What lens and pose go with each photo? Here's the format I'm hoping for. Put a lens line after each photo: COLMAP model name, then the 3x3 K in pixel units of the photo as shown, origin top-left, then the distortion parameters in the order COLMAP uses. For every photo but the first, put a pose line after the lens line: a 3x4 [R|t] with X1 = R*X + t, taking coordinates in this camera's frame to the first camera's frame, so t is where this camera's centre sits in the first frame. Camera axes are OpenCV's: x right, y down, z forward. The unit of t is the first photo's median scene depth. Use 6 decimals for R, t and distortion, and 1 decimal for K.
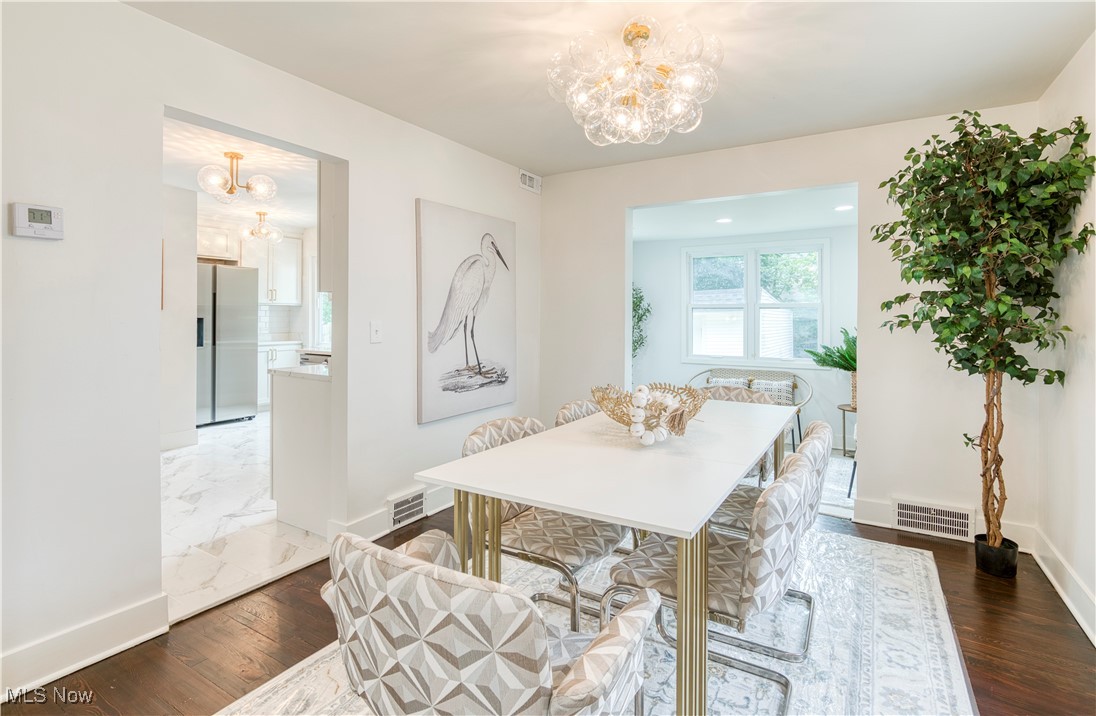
lens RADIAL K [[559.3, 0, 569.2], [0, 559.3, 317.9], [0, 0, 1]] dist [-0.001110, 0.000054]
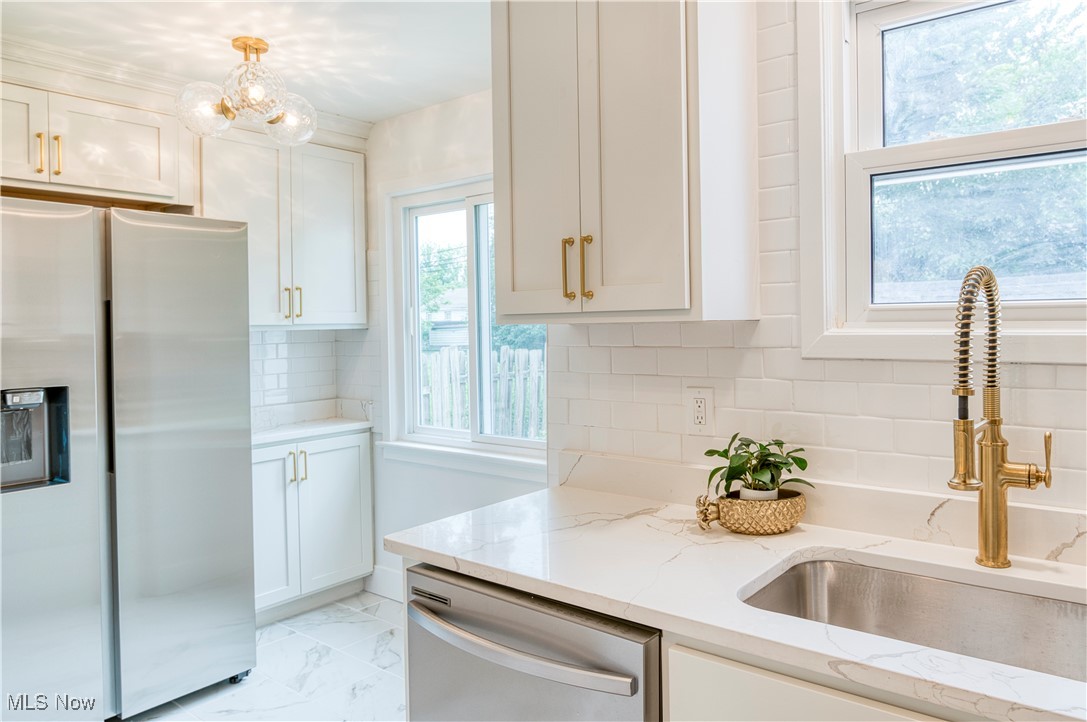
lens RADIAL K [[716.5, 0, 624.5], [0, 716.5, 331.6], [0, 0, 1]] dist [-0.006469, -0.008078]
pose [[0.997682, -0.017391, -0.065791, -0.310663], [0.018329, 0.999738, 0.013687, -0.026366], [0.065535, -0.014861, 0.997740, 0.599849]]
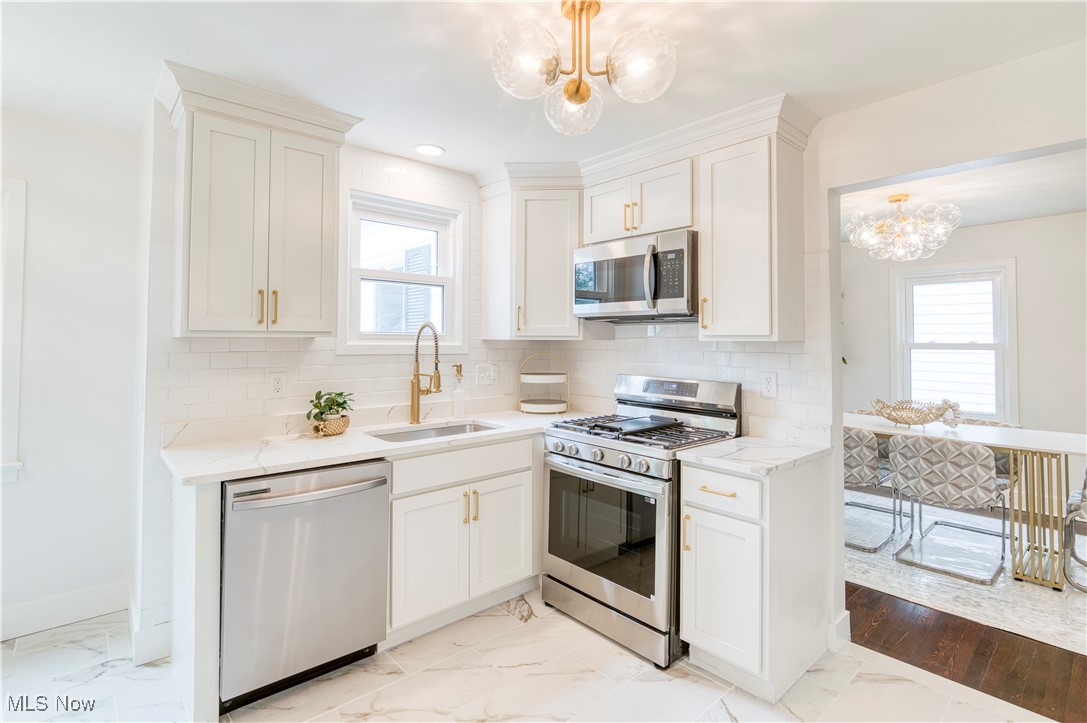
lens RADIAL K [[543.2, 0, 532.1], [0, 543.2, 326.9], [0, 0, 1]] dist [-0.013129, 0.000656]
pose [[0.277353, 0.024160, 0.960464, -0.640224], [-0.002511, 0.999699, -0.024422, -0.024473], [-0.960765, 0.004362, 0.277330, 0.590443]]
